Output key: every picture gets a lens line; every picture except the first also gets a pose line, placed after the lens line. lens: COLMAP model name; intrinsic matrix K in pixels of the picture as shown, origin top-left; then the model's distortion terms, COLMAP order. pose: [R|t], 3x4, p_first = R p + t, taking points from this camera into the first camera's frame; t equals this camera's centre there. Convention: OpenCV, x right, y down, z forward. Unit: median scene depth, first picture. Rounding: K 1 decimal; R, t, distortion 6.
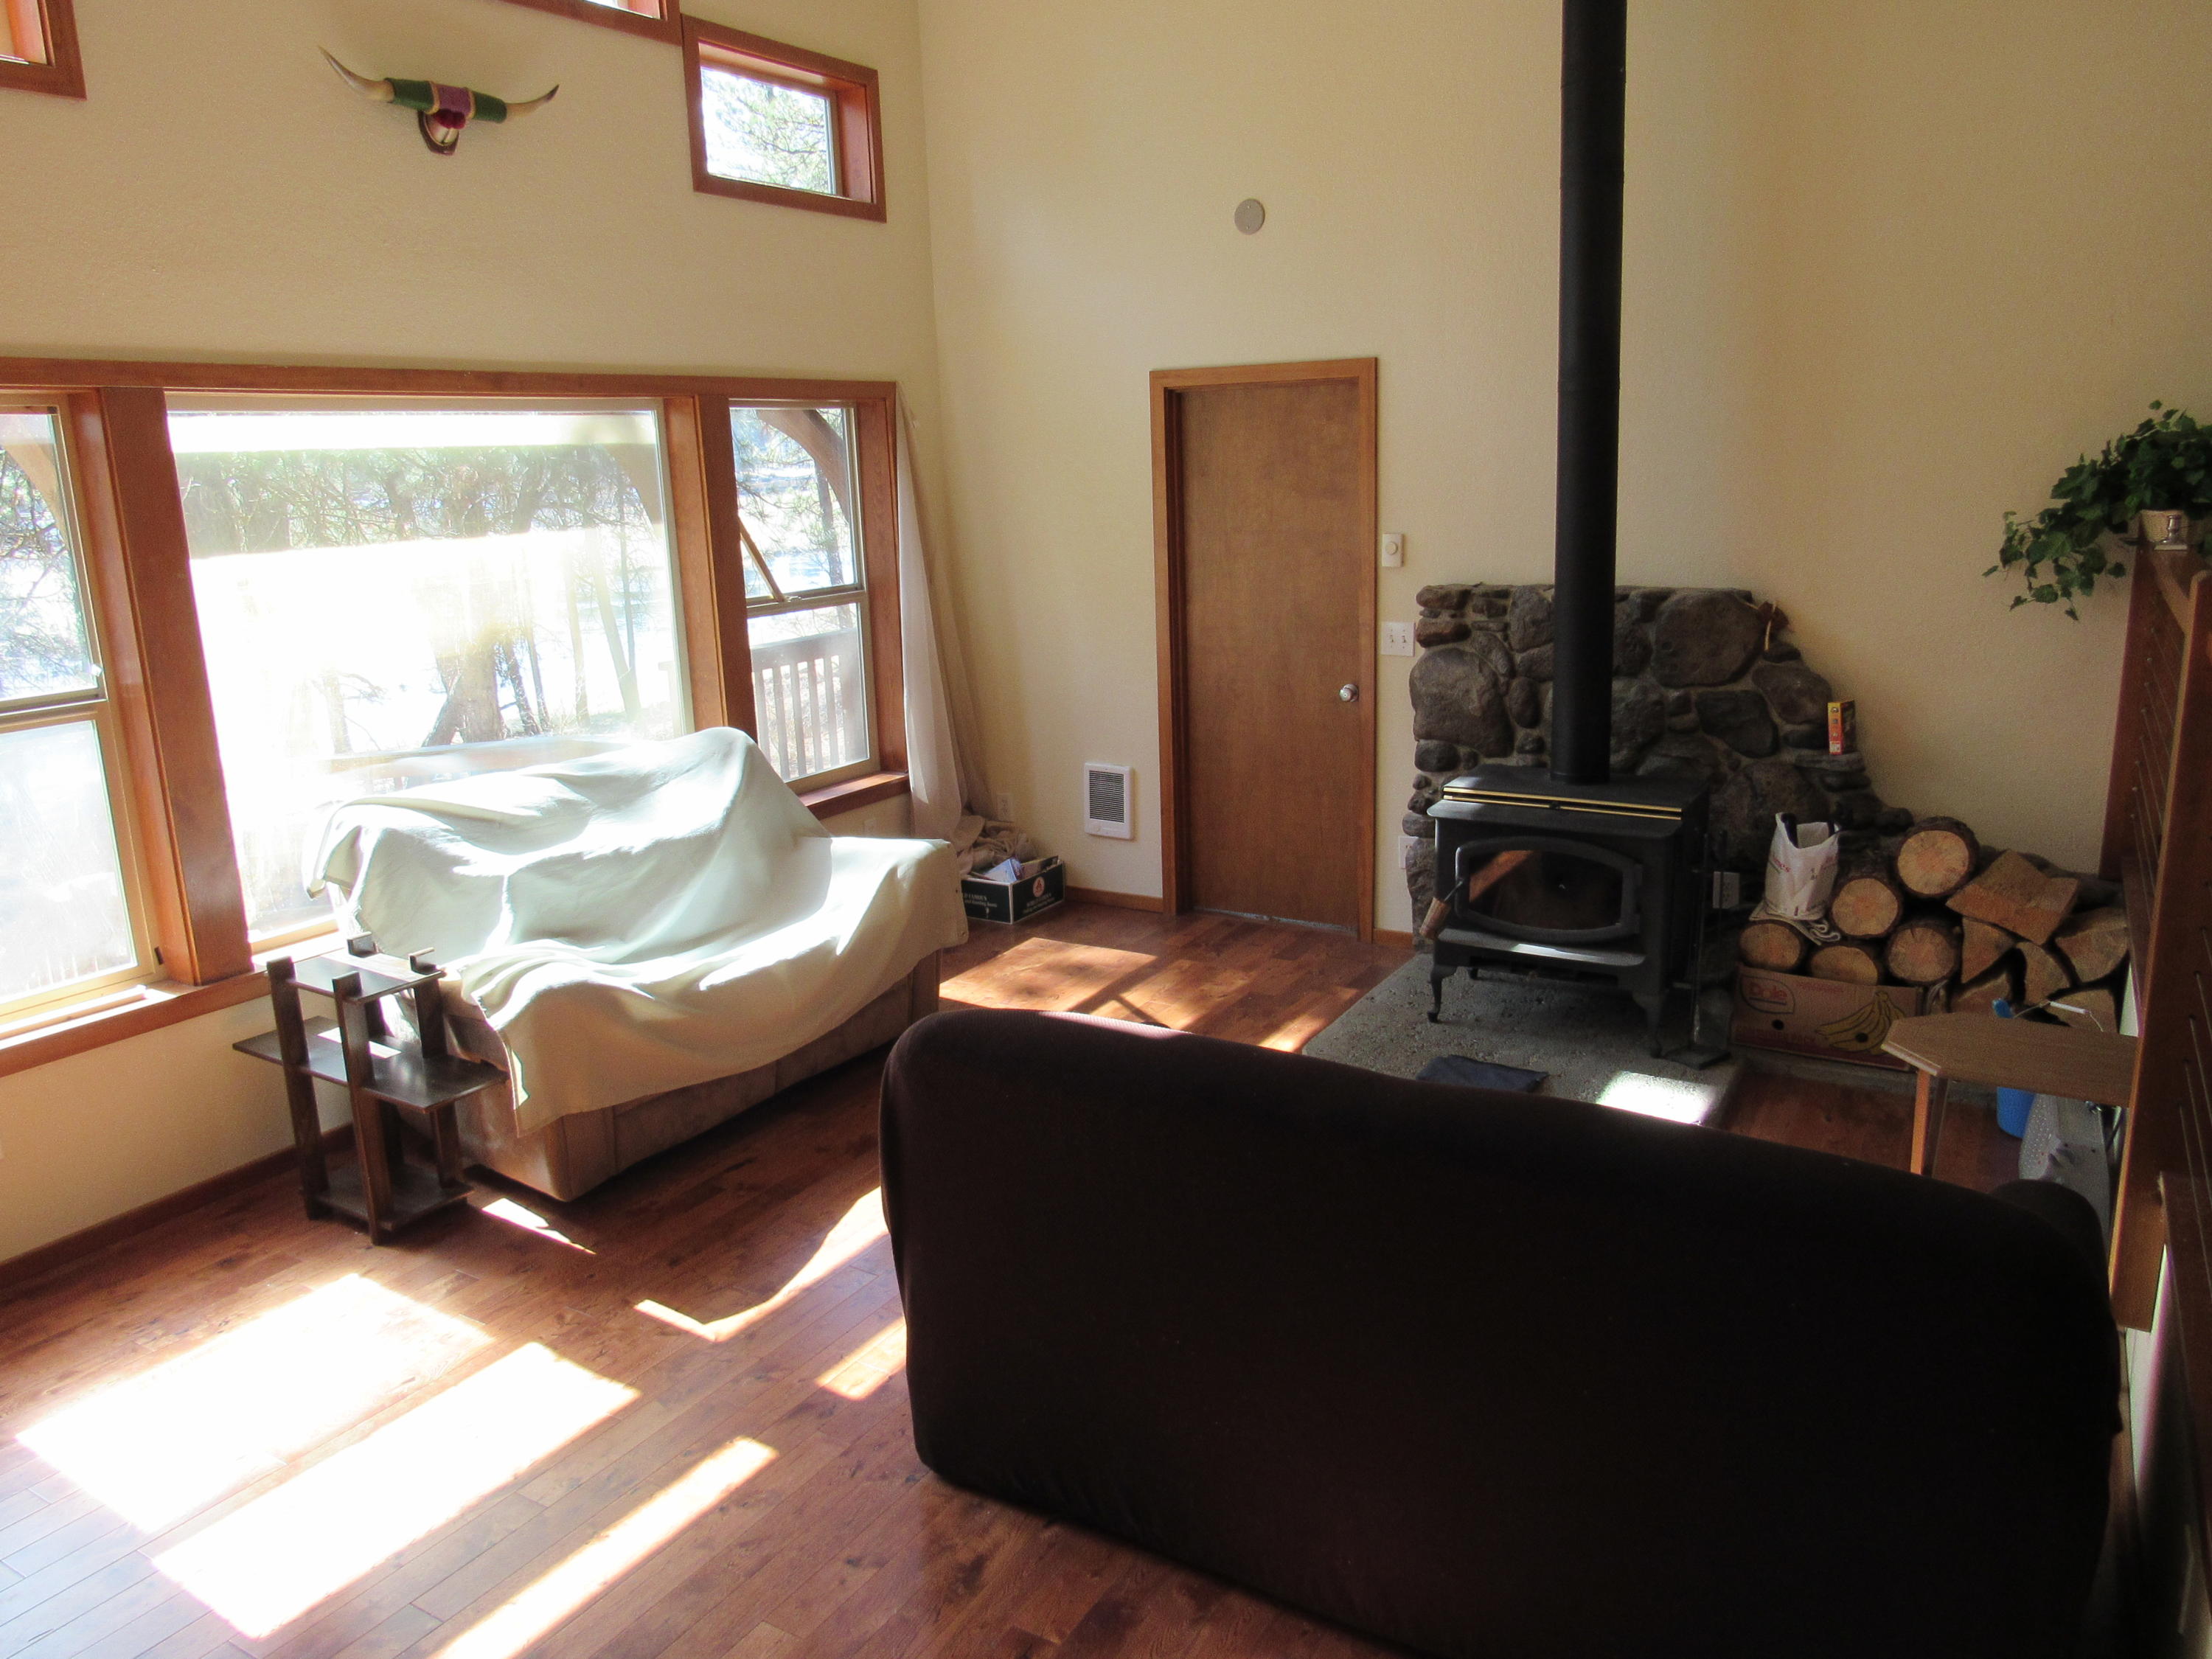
lens RADIAL K [[1562.9, 0, 1106.0], [0, 1562.9, 829.5], [0, 0, 1]] dist [-0.026299, 0.006190]
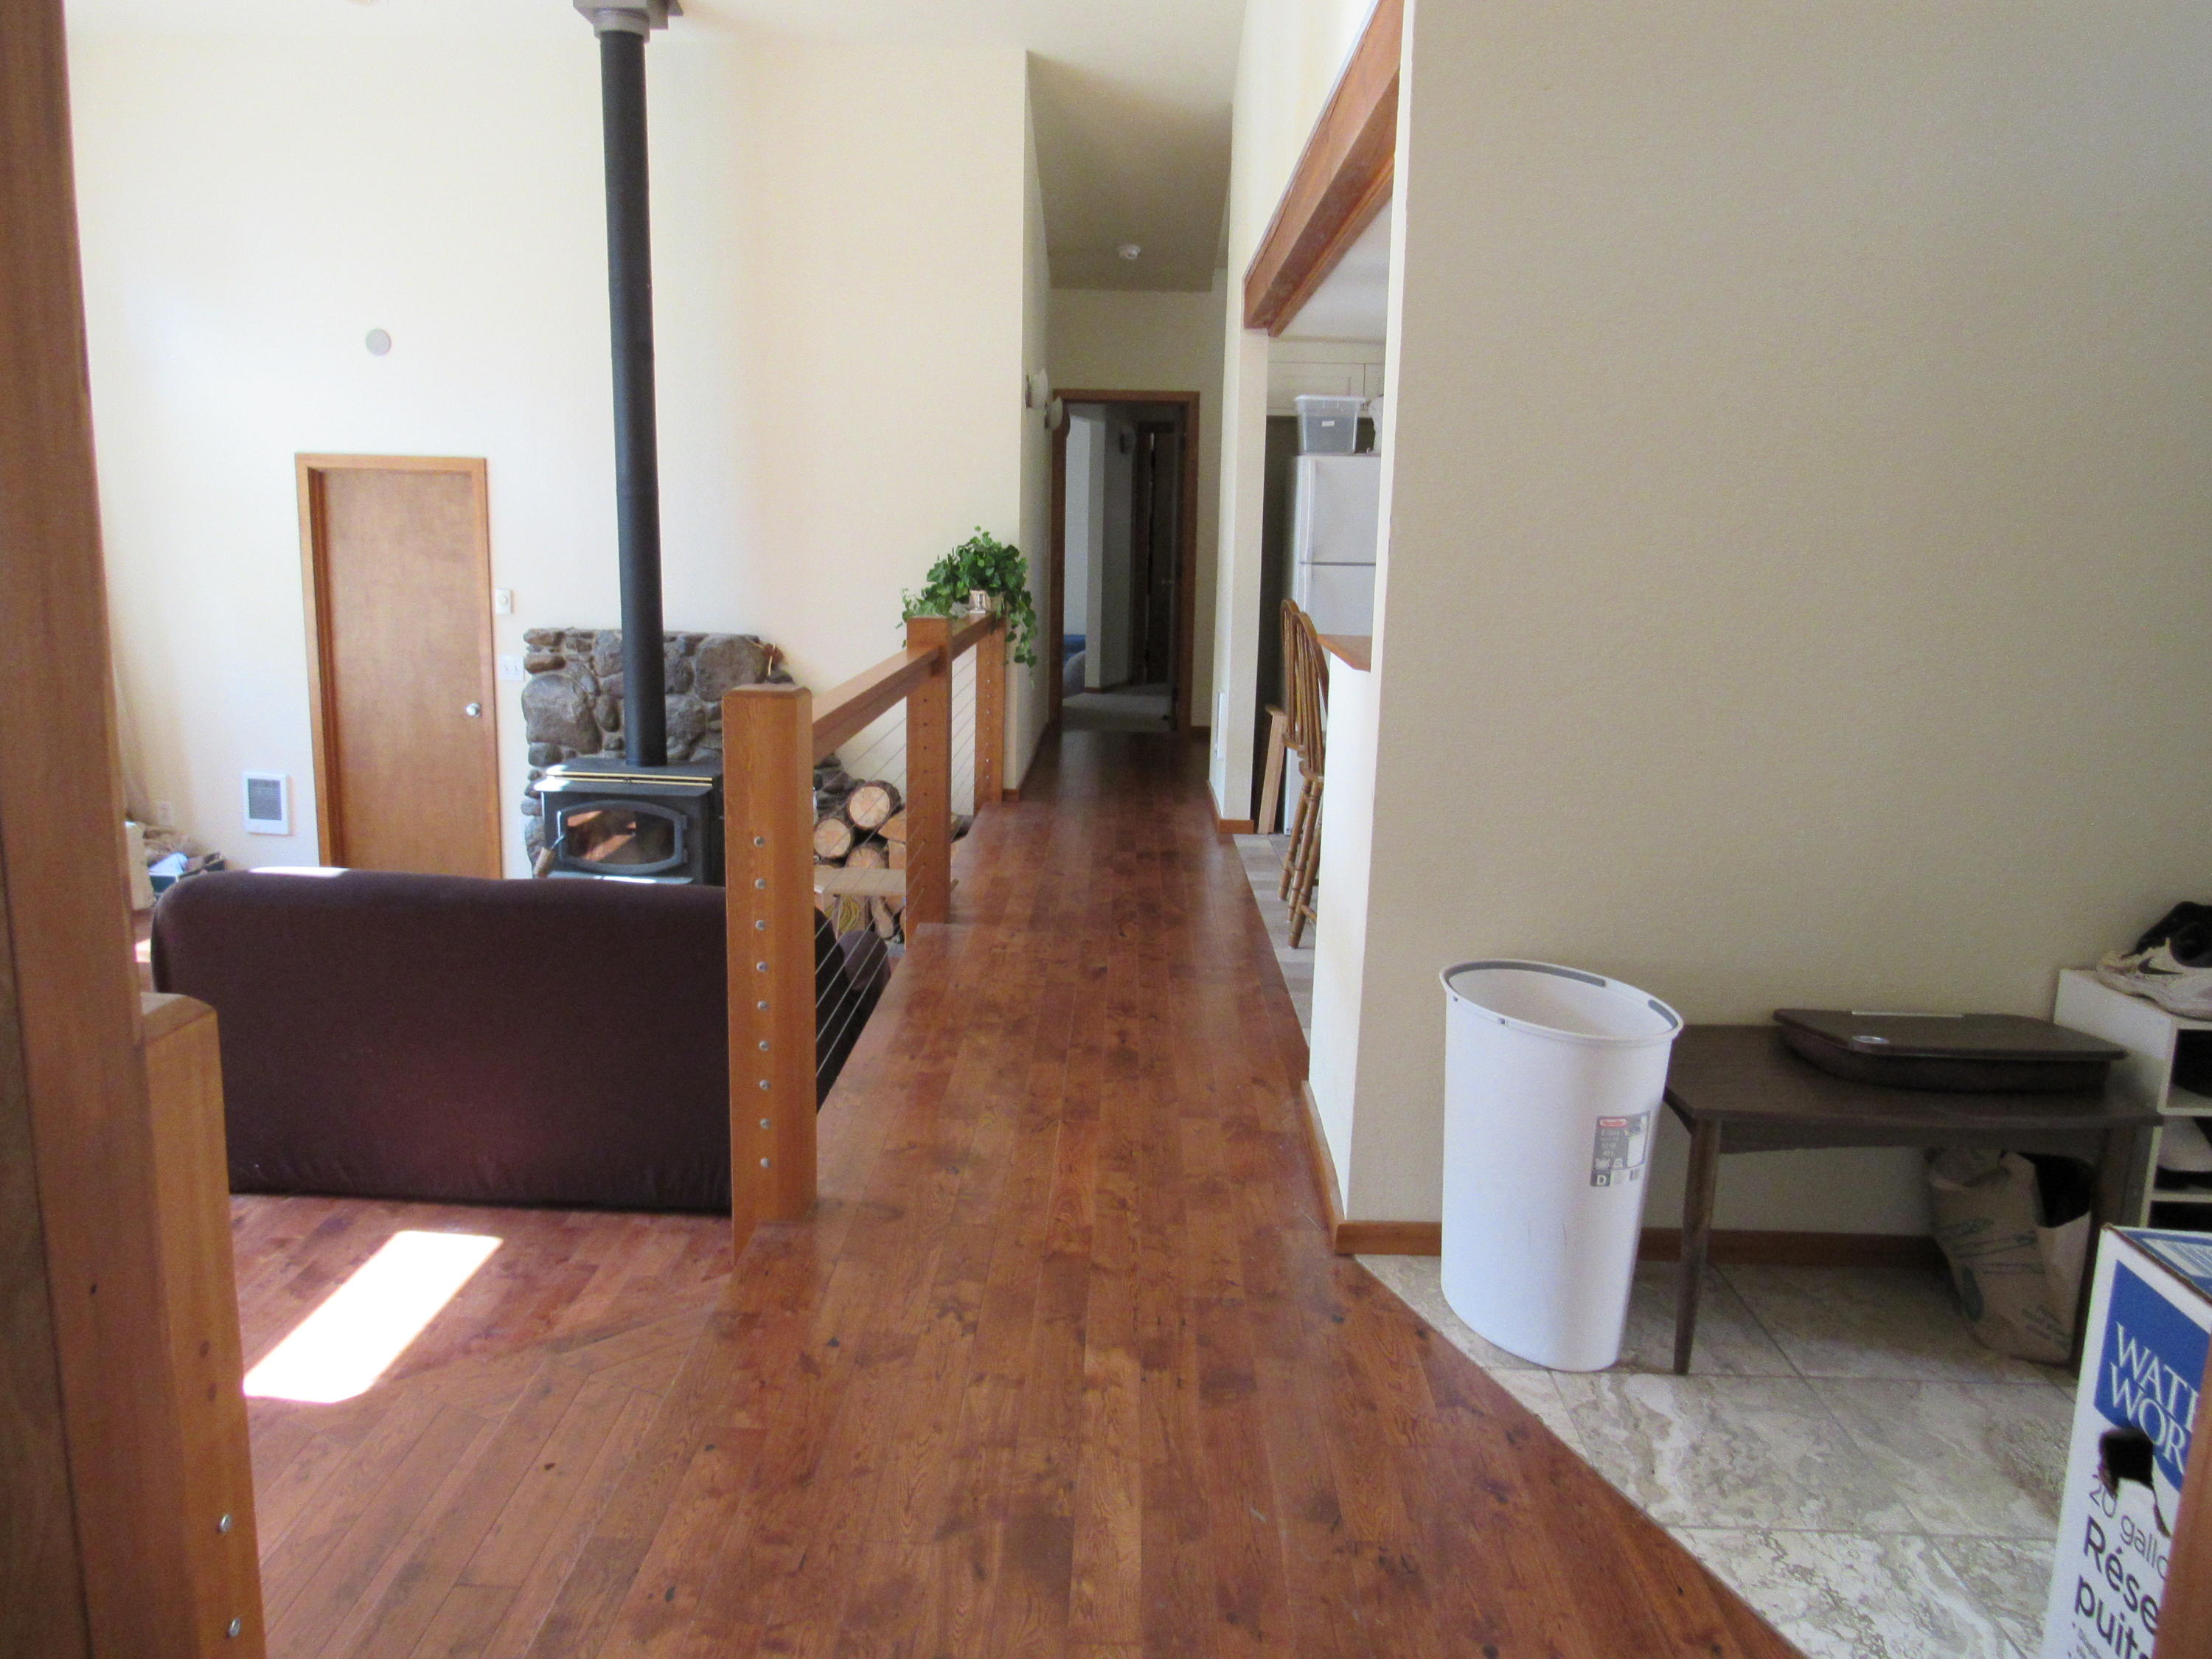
lens RADIAL K [[1507.2, 0, 1106.9], [0, 1507.2, 812.7], [0, 0, 1]] dist [-0.031159, -0.002469]
pose [[0.855737, -0.034385, 0.516268, -0.044734], [0.059735, 0.997683, -0.032566, 0.076897], [-0.513951, 0.058708, 0.855808, -0.367698]]
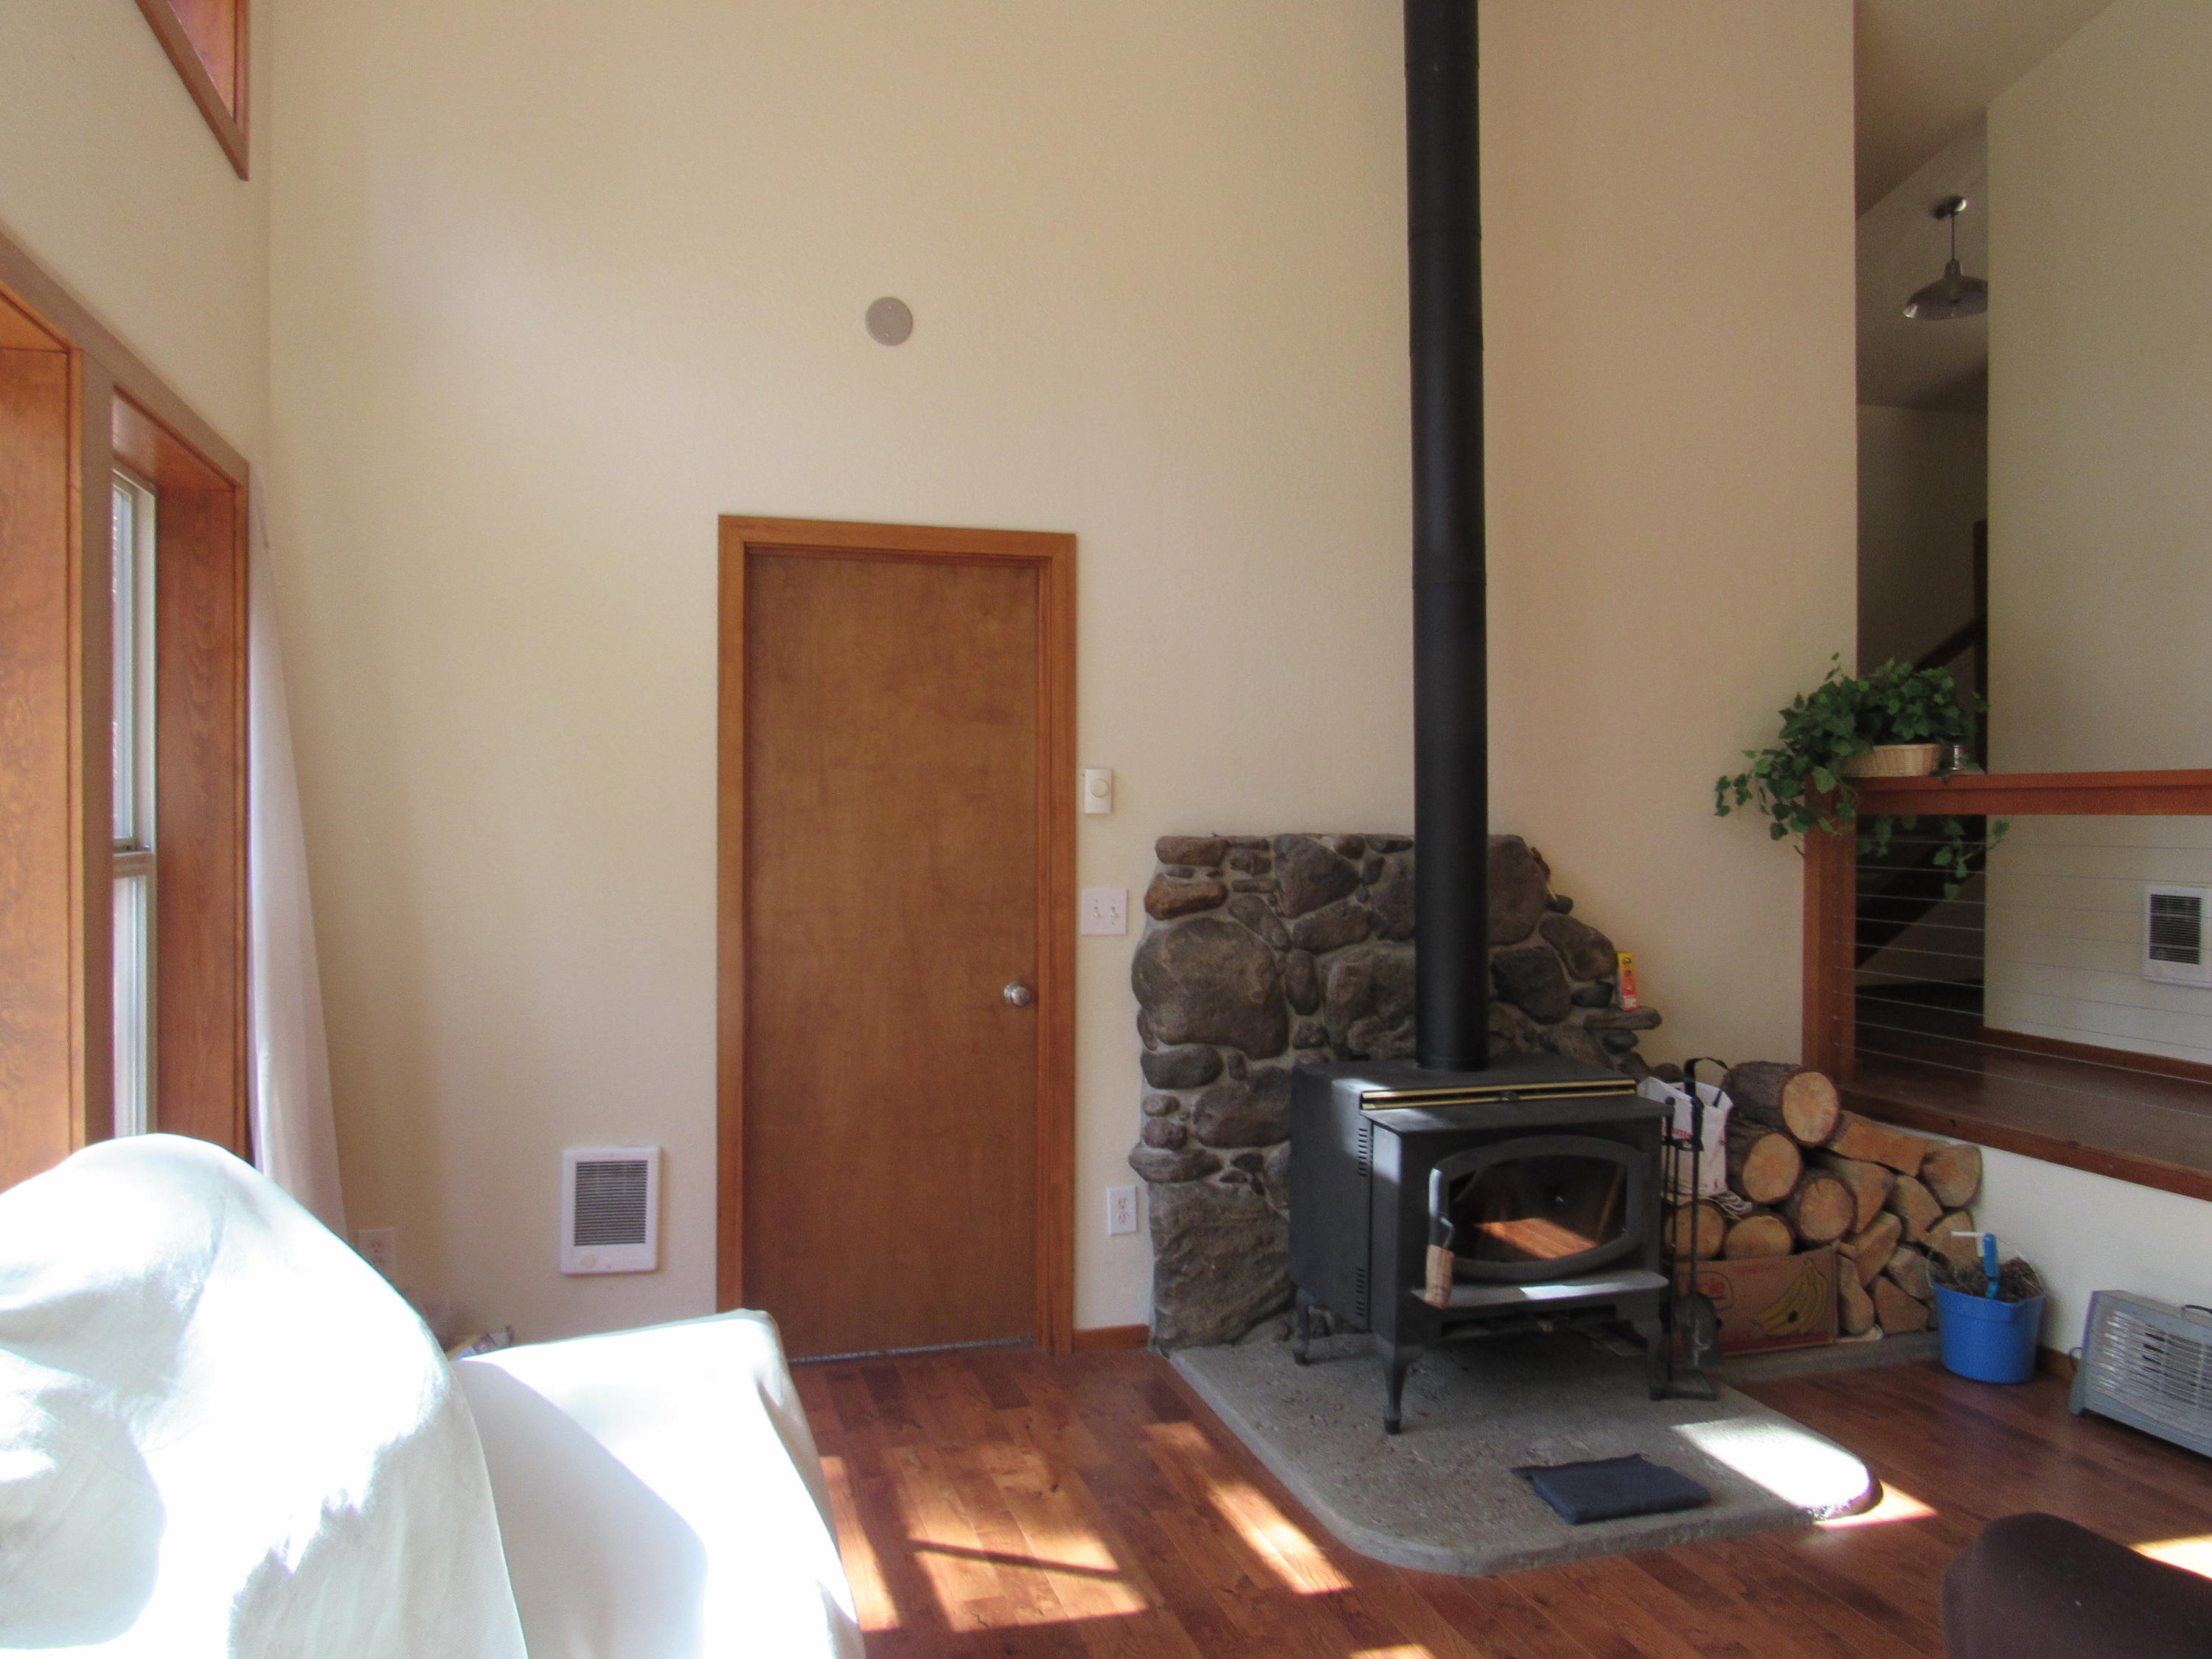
lens RADIAL K [[1562.9, 0, 1106.0], [0, 1562.9, 829.5], [0, 0, 1]] dist [-0.026299, 0.006190]
pose [[0.676107, 0.025355, 0.736367, -0.370700], [0.147572, 0.974497, -0.169051, -0.038384], [-0.721873, 0.222964, 0.655123, 0.543695]]
